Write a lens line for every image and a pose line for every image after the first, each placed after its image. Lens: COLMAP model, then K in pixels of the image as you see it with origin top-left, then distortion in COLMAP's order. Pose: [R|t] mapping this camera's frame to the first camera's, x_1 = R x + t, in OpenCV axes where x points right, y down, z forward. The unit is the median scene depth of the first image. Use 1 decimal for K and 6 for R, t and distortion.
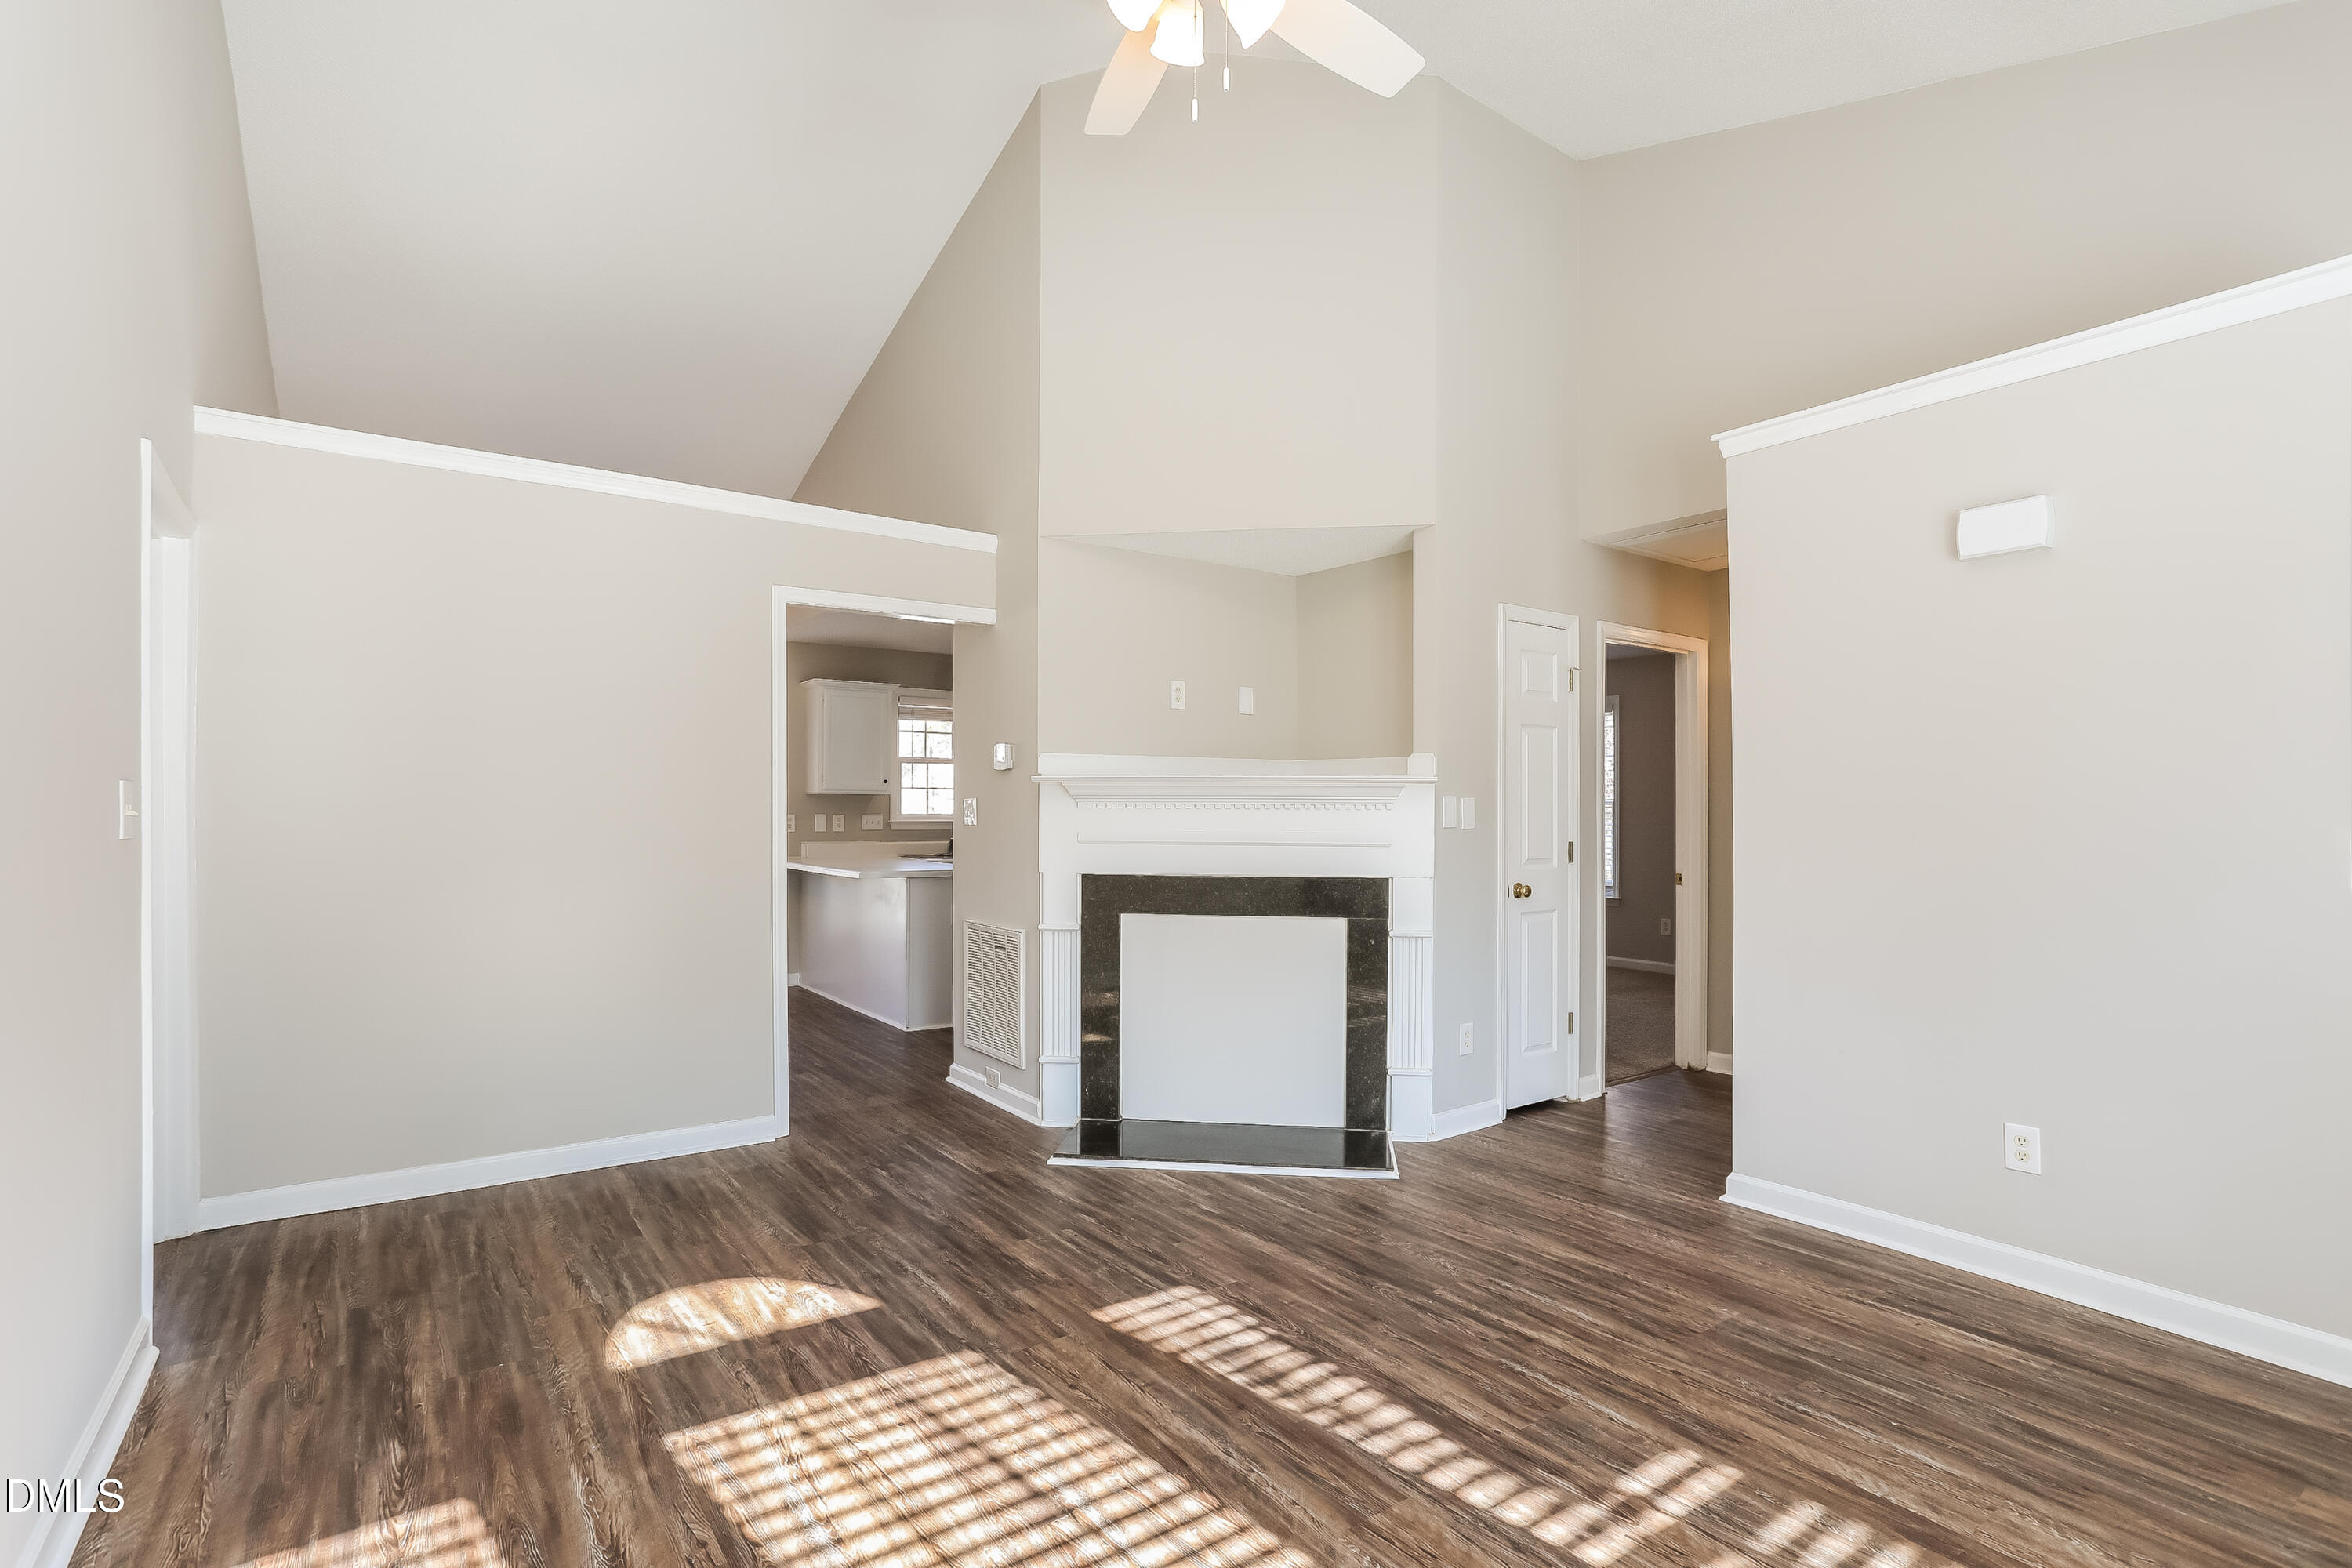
lens RADIAL K [[1155.1, 0, 1190.4], [0, 1155.1, 808.6], [0, 0, 1]] dist [-0.020855, 0.004411]
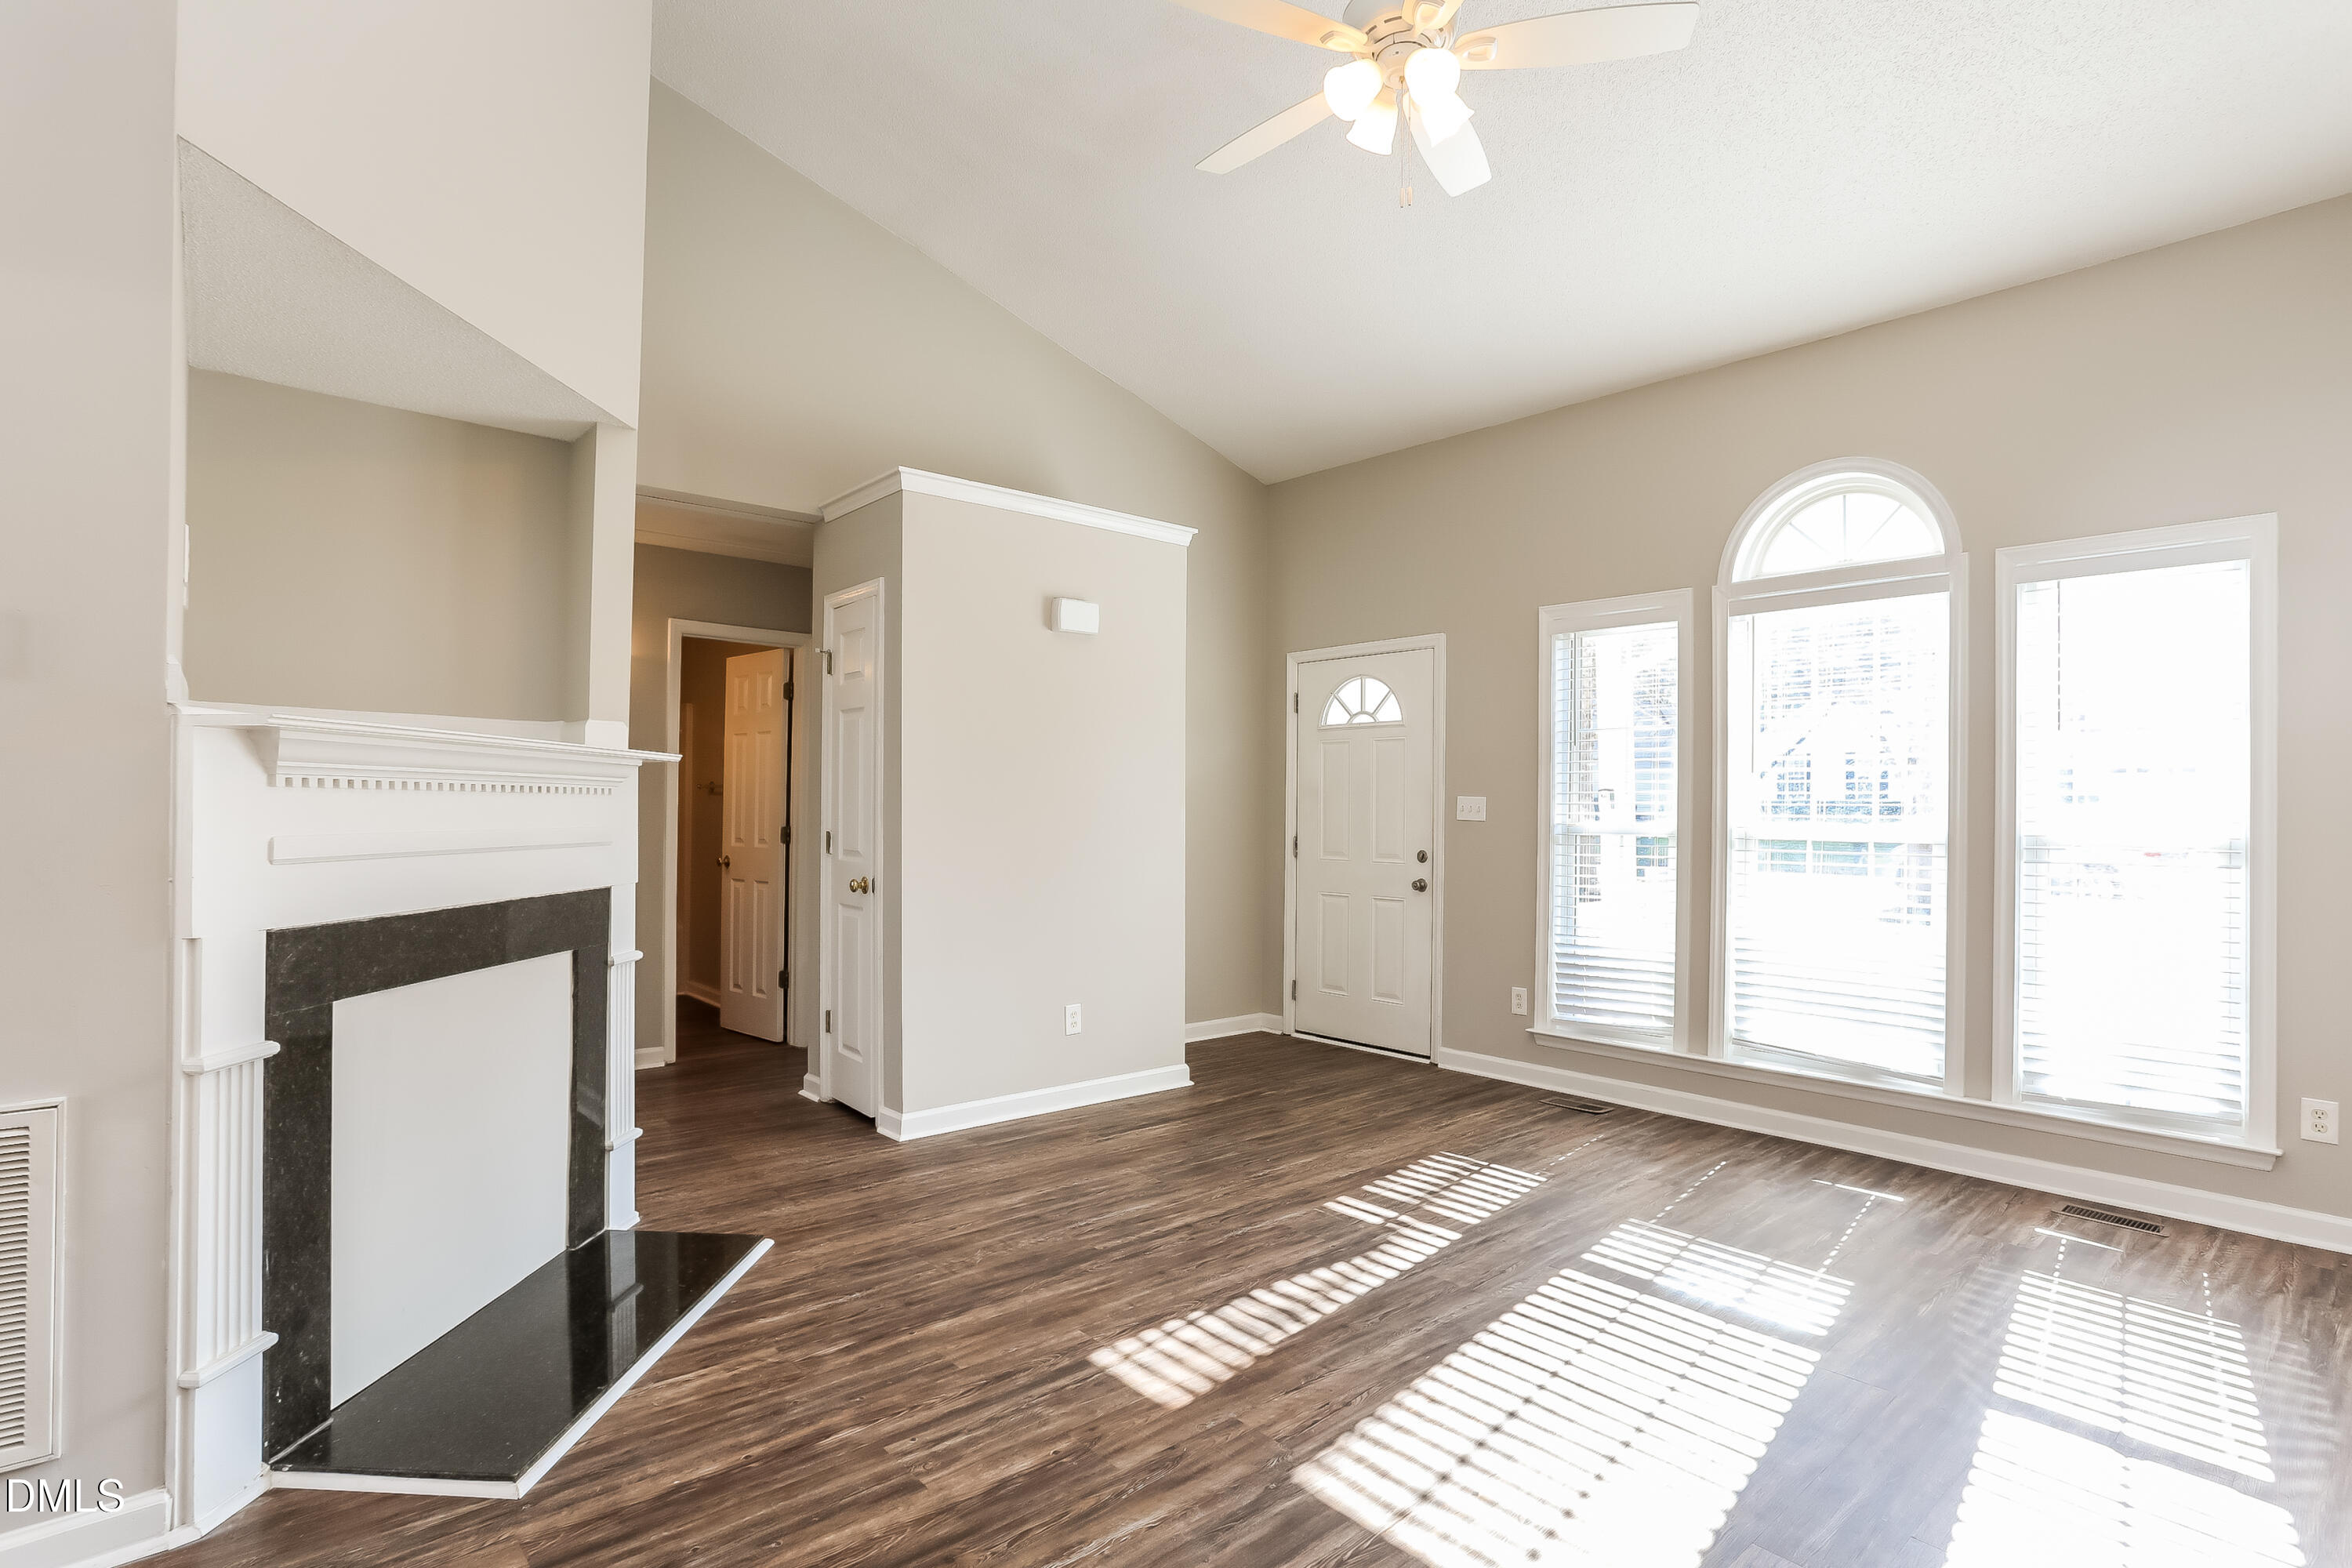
lens RADIAL K [[1155.1, 0, 1192.2], [0, 1155.1, 793.9], [0, 0, 1]] dist [-0.020855, 0.004411]
pose [[-0.114096, 0.009052, 0.993429, -0.956490], [-0.018678, 0.999762, -0.011255, 0.002467], [-0.993294, -0.019839, -0.113900, 1.134820]]
